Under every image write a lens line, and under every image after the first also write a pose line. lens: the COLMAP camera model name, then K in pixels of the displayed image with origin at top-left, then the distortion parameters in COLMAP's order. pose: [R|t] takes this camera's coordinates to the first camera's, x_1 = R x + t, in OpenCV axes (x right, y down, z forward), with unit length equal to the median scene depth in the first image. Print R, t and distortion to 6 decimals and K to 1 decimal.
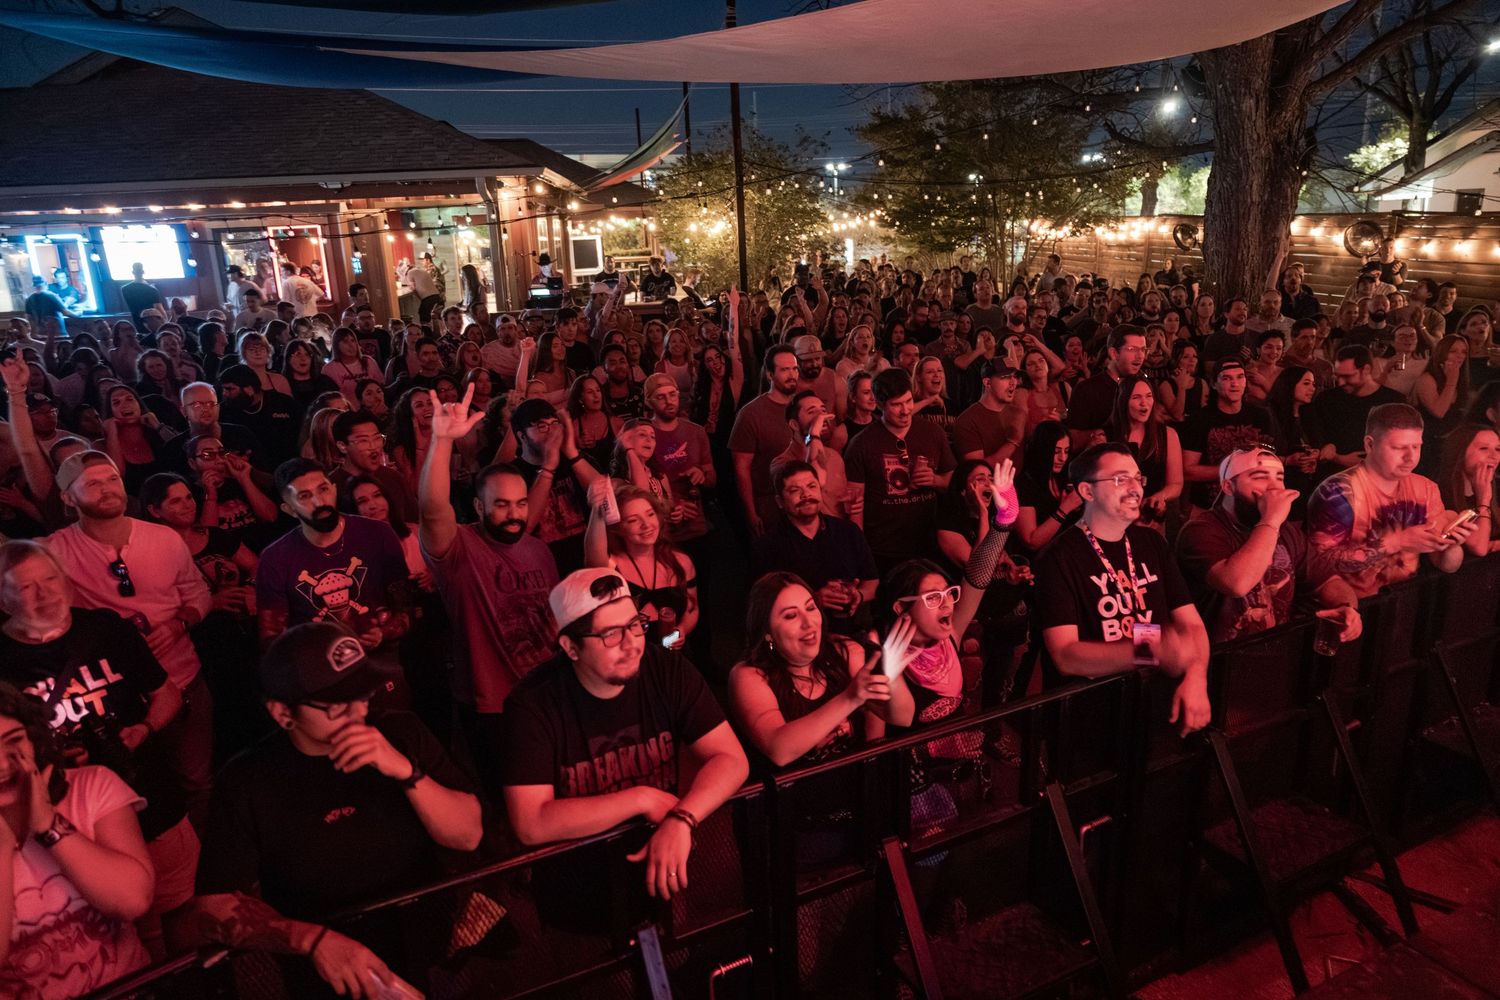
lens RADIAL K [[1003.5, 0, 750.0], [0, 1003.5, 500.0], [0, 0, 1]] dist [0.000683, -0.001107]
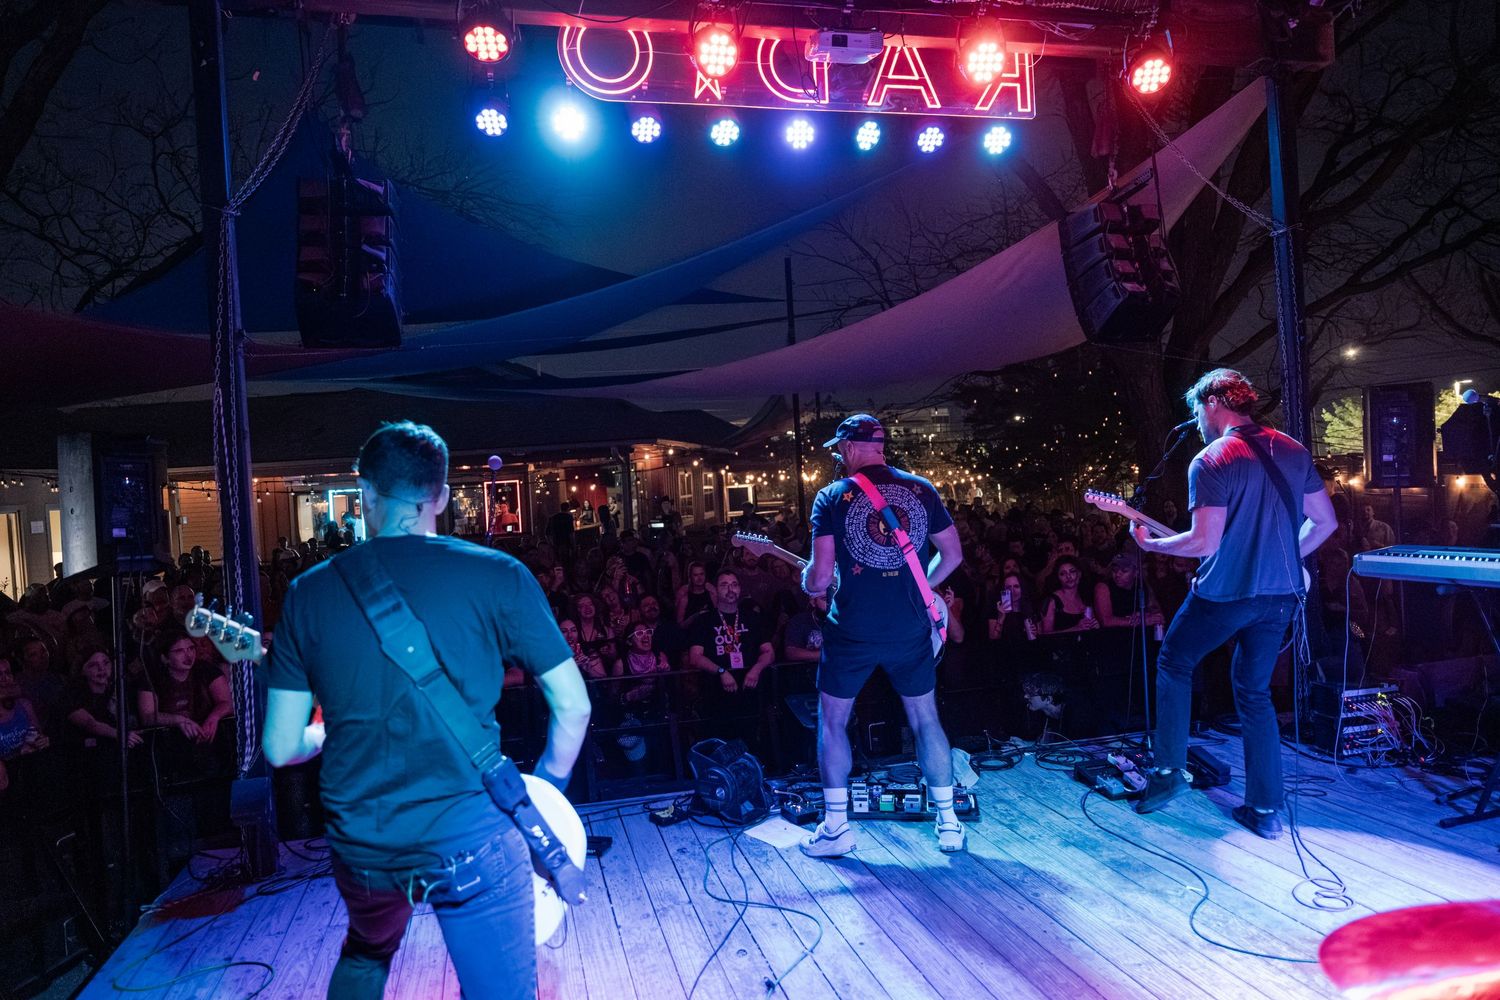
lens RADIAL K [[1003.5, 0, 750.0], [0, 1003.5, 500.0], [0, 0, 1]] dist [0.000683, -0.001107]
pose [[0.976744, -0.012075, -0.214071, 0.219242], [-0.039307, 0.971409, -0.234137, 0.078594], [0.210777, 0.237106, 0.948342, -0.290834]]
